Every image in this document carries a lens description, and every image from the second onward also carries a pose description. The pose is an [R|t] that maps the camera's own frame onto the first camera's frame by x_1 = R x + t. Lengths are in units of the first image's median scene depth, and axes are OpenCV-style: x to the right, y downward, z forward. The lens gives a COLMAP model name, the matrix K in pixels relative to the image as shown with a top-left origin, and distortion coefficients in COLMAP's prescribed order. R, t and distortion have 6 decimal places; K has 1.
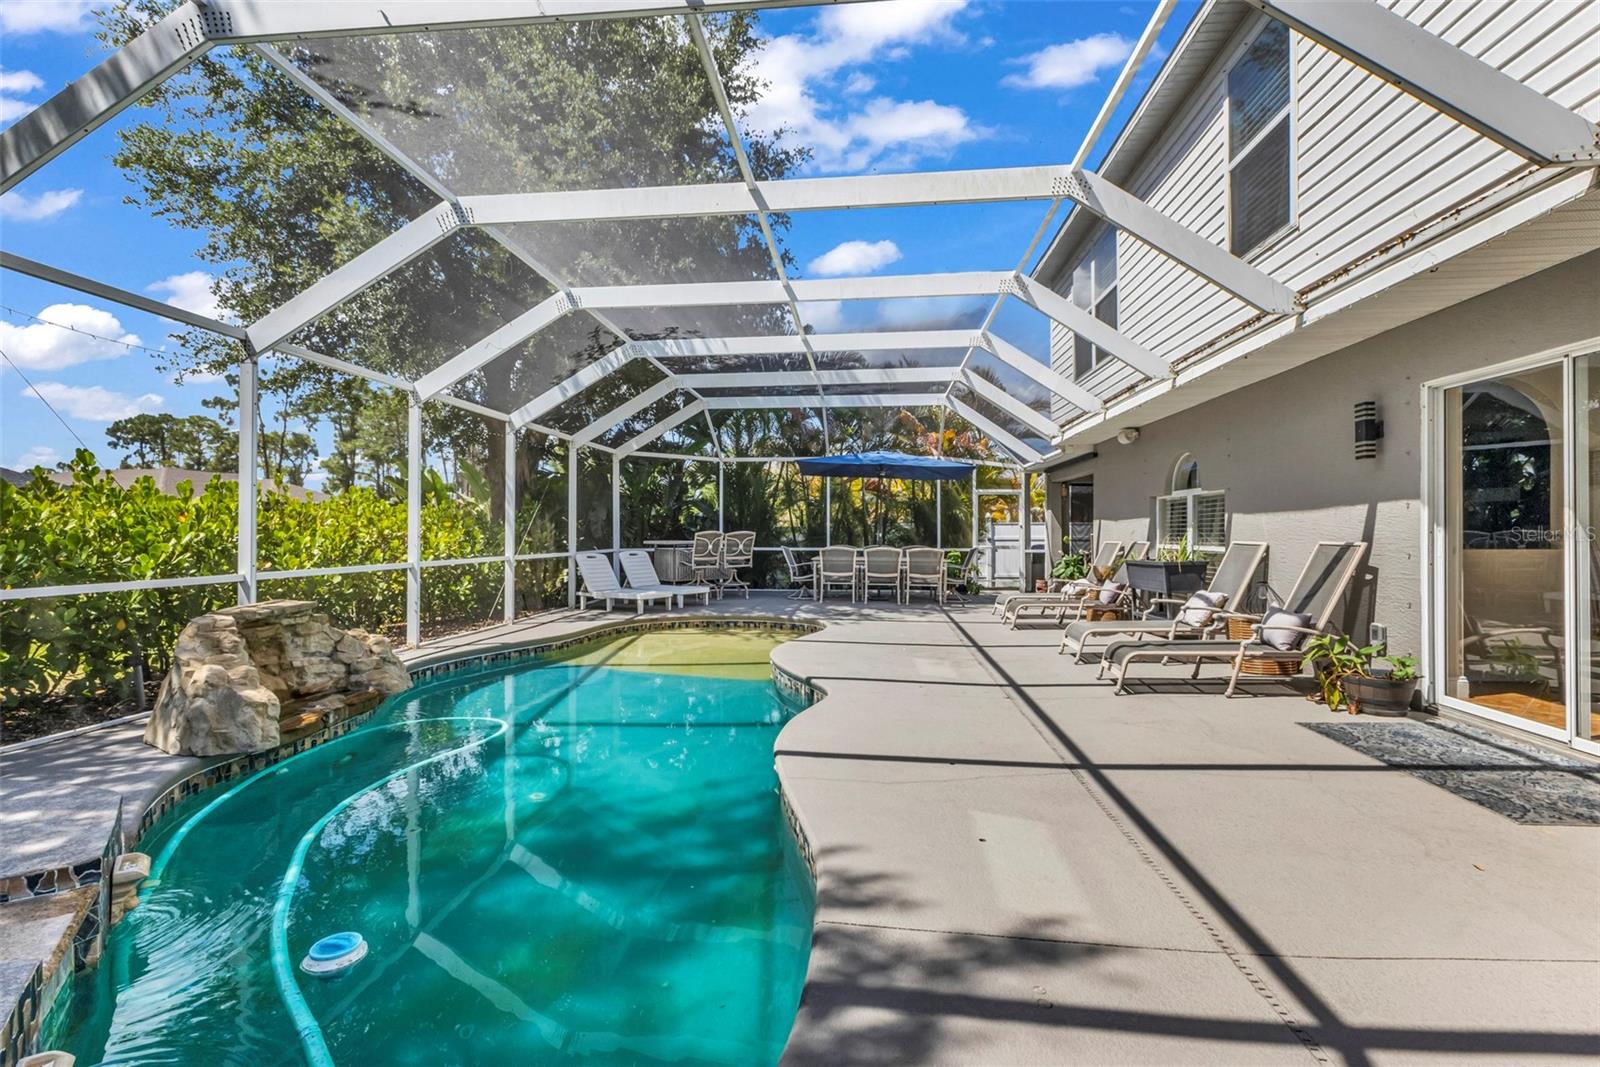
lens RADIAL K [[719.0, 0, 795.9], [0, 719.0, 528.5], [0, 0, 1]] dist [0.011284, -0.000350]
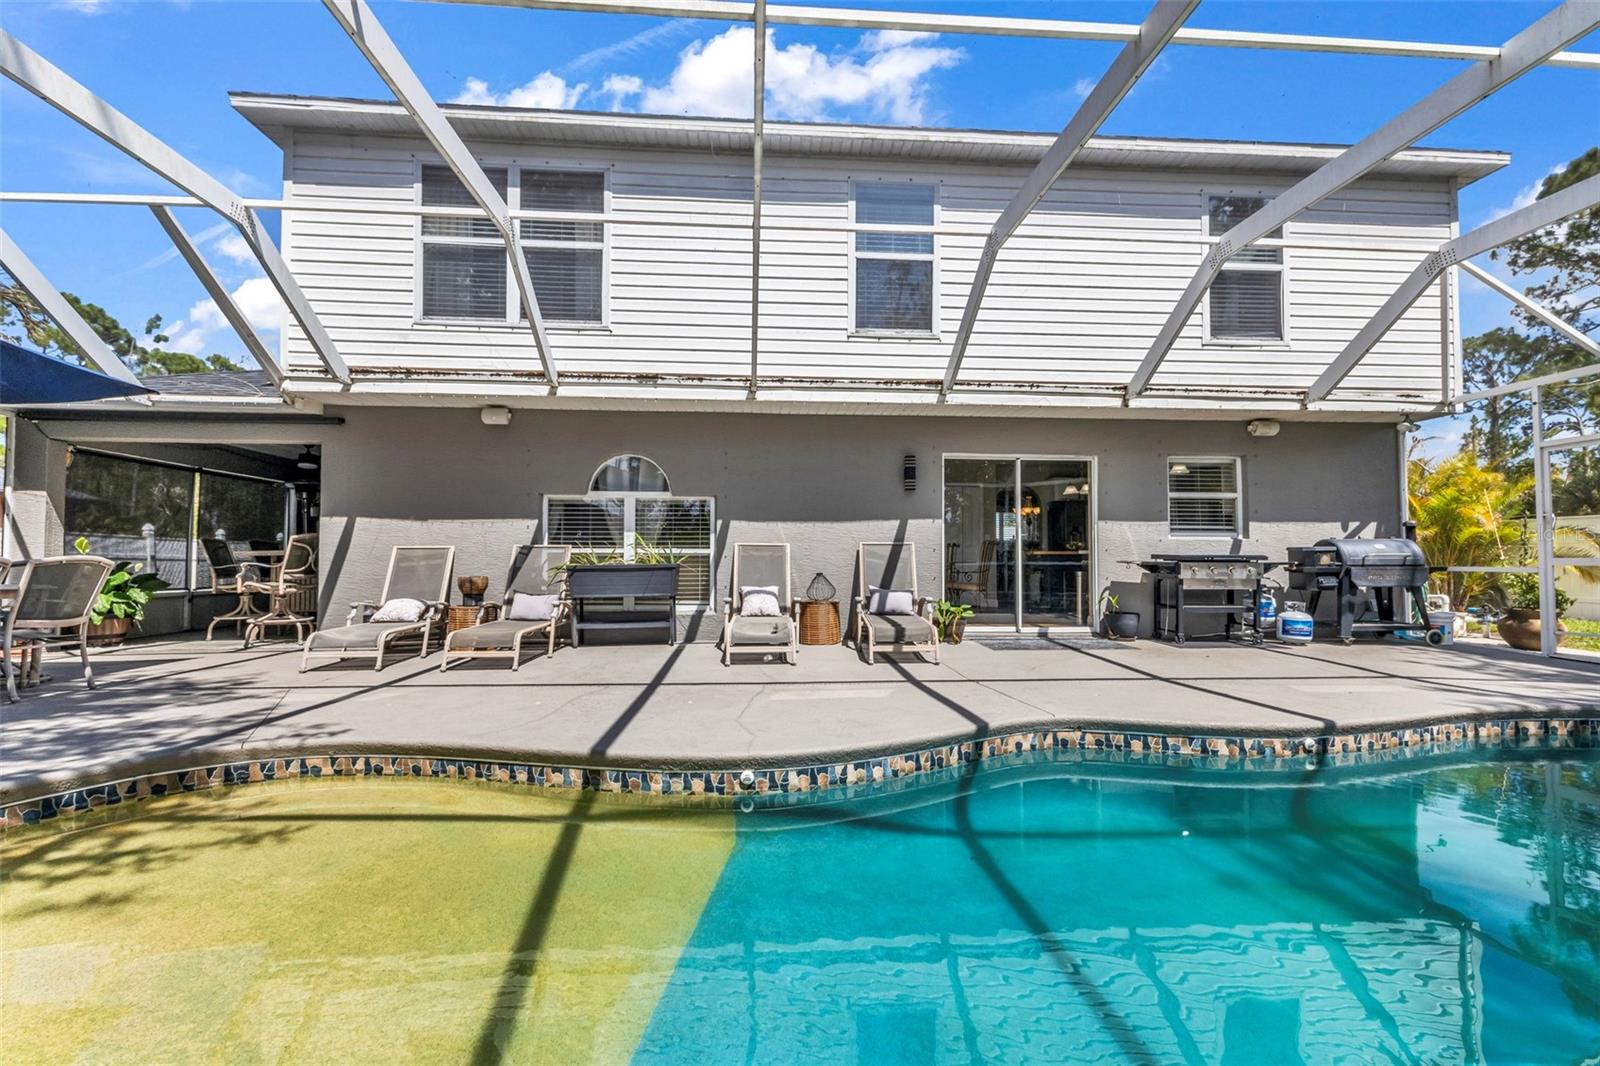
lens RADIAL K [[703.2, 0, 805.5], [0, 703.2, 537.8], [0, 0, 1]] dist [0.008460, -0.000115]
pose [[-0.174581, 0.031686, 0.984133, -0.390324], [-0.007097, 0.999416, -0.033437, 0.034794], [-0.984617, -0.012821, -0.174254, 0.820991]]
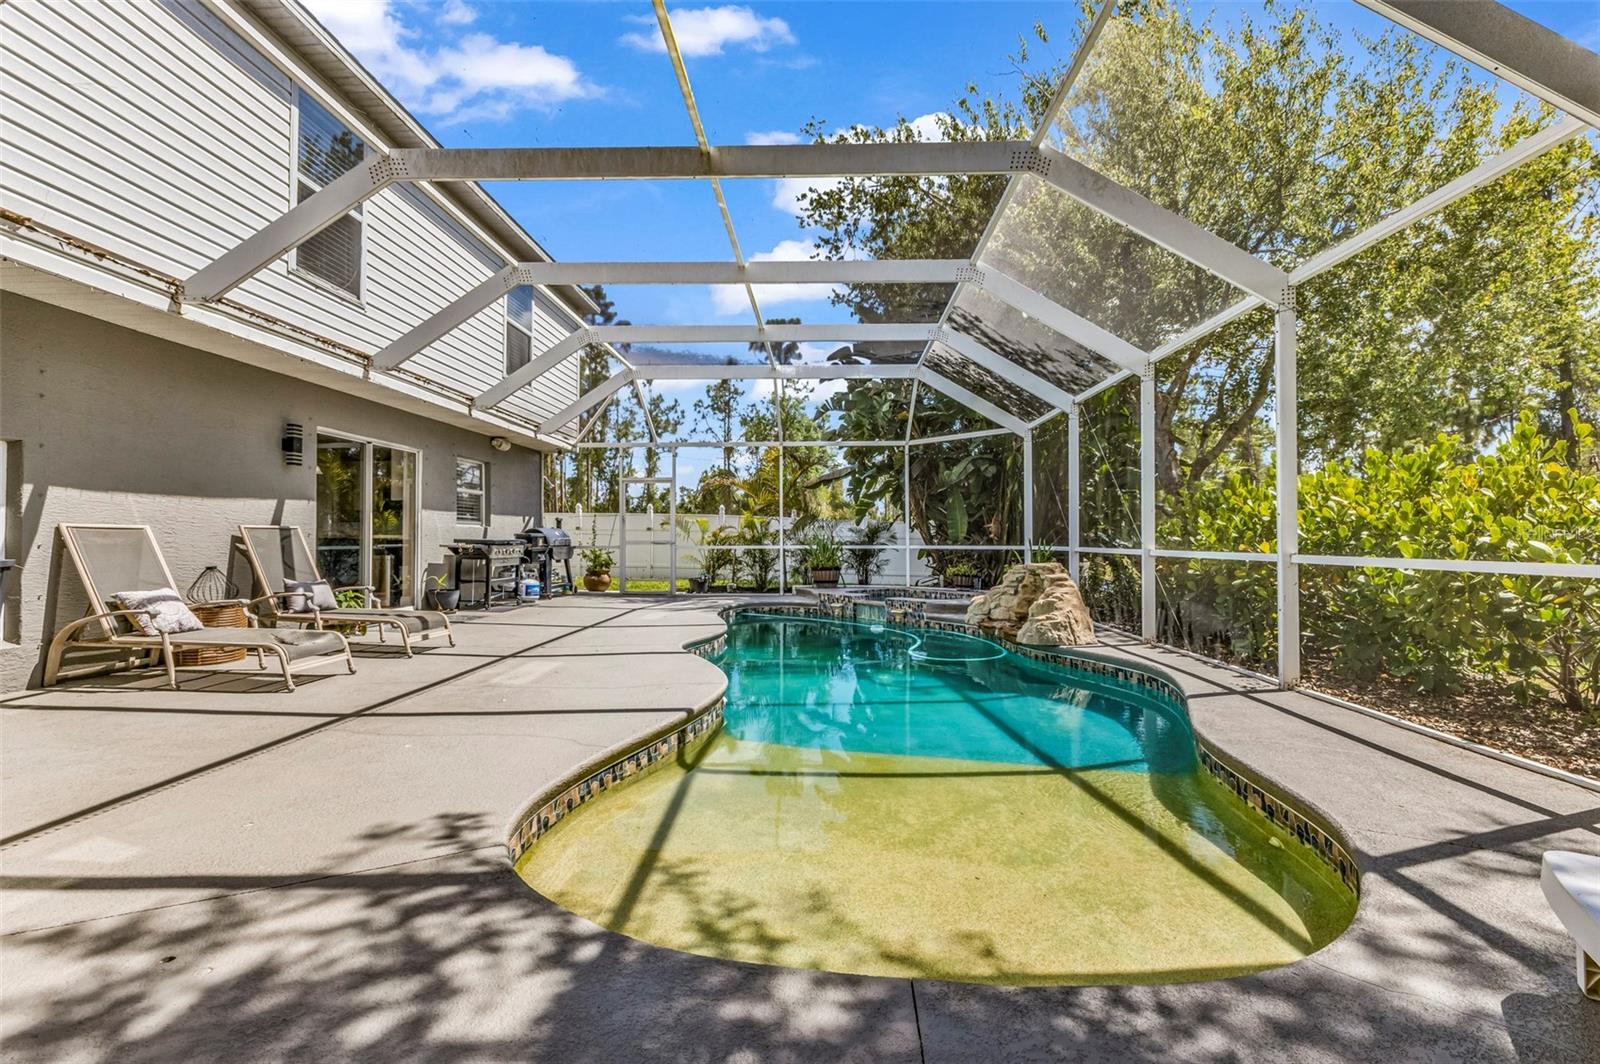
lens RADIAL K [[697.3, 0, 804.4], [0, 697.3, 530.5], [0, 0, 1]] dist [0.010372, -0.000041]
pose [[-0.997545, 0.001735, -0.070007, -0.046792], [0.002857, 0.999869, -0.015927, 0.028136], [0.069971, -0.016088, -0.997419, 1.308132]]
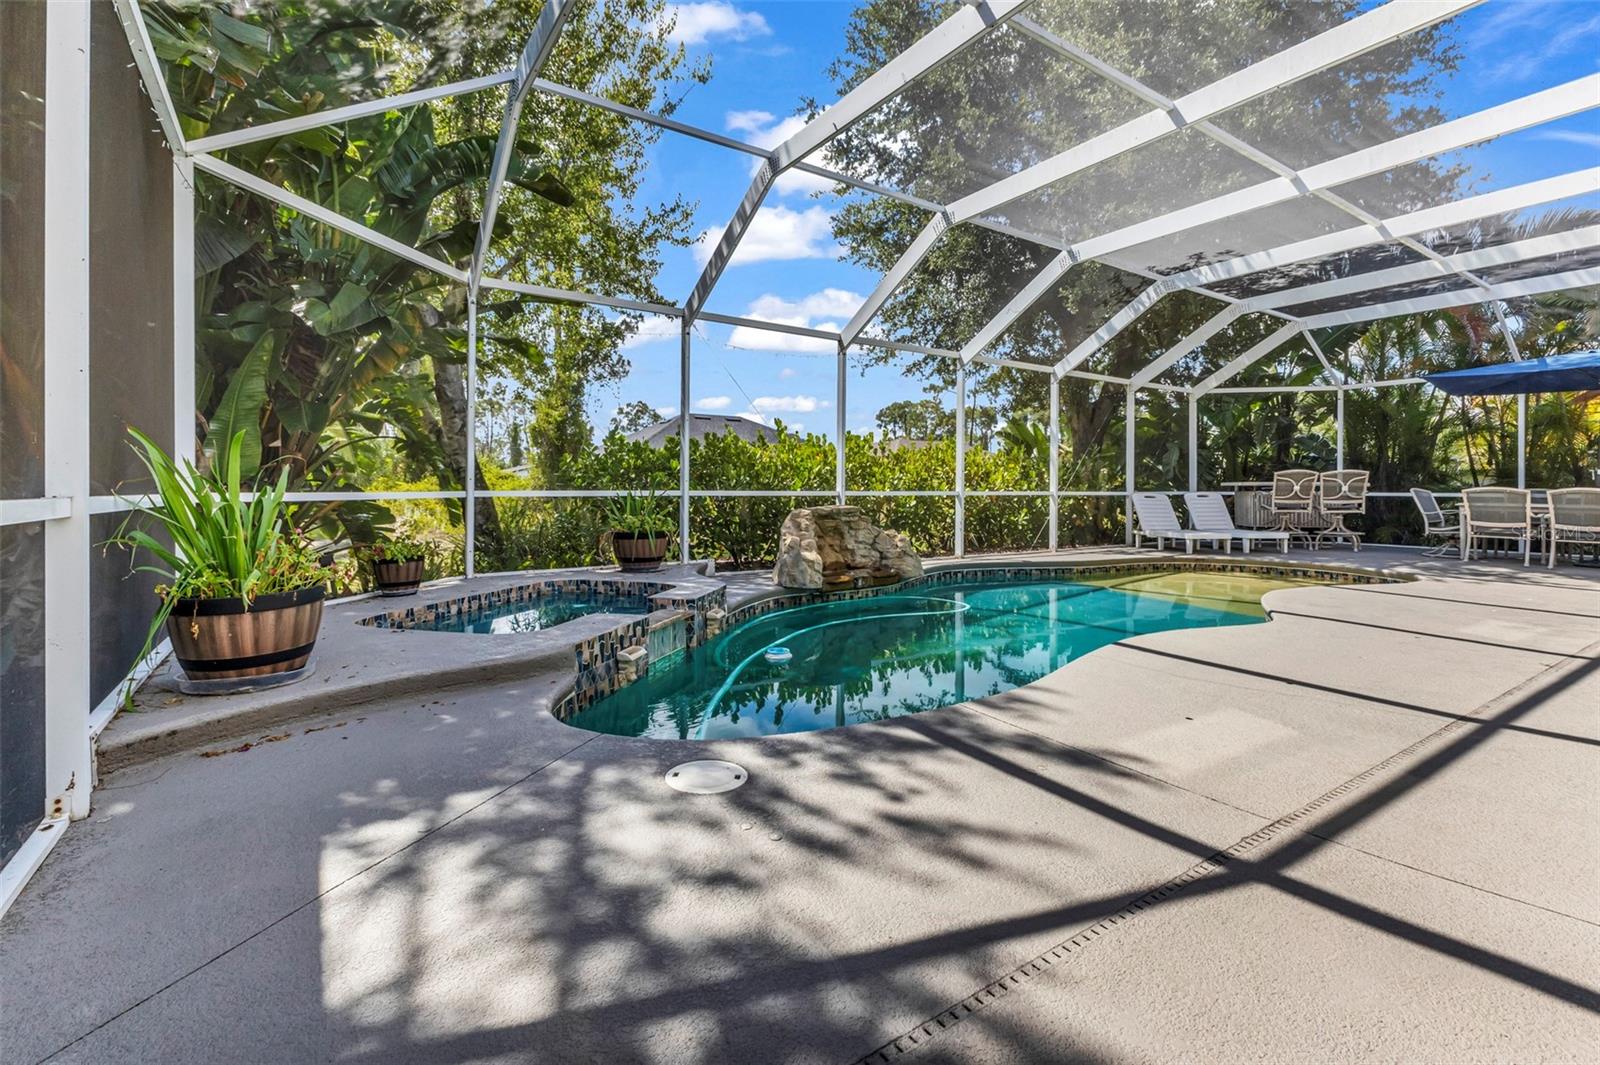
lens RADIAL K [[704.3, 0, 793.3], [0, 704.3, 489.0], [0, 0, 1]] dist [0.002758, -0.000168]
pose [[0.633531, 0.003174, -0.773711, 0.207590], [-0.000668, 0.999993, 0.003555, 0.031683], [0.773717, -0.001735, 0.633529, -0.020246]]
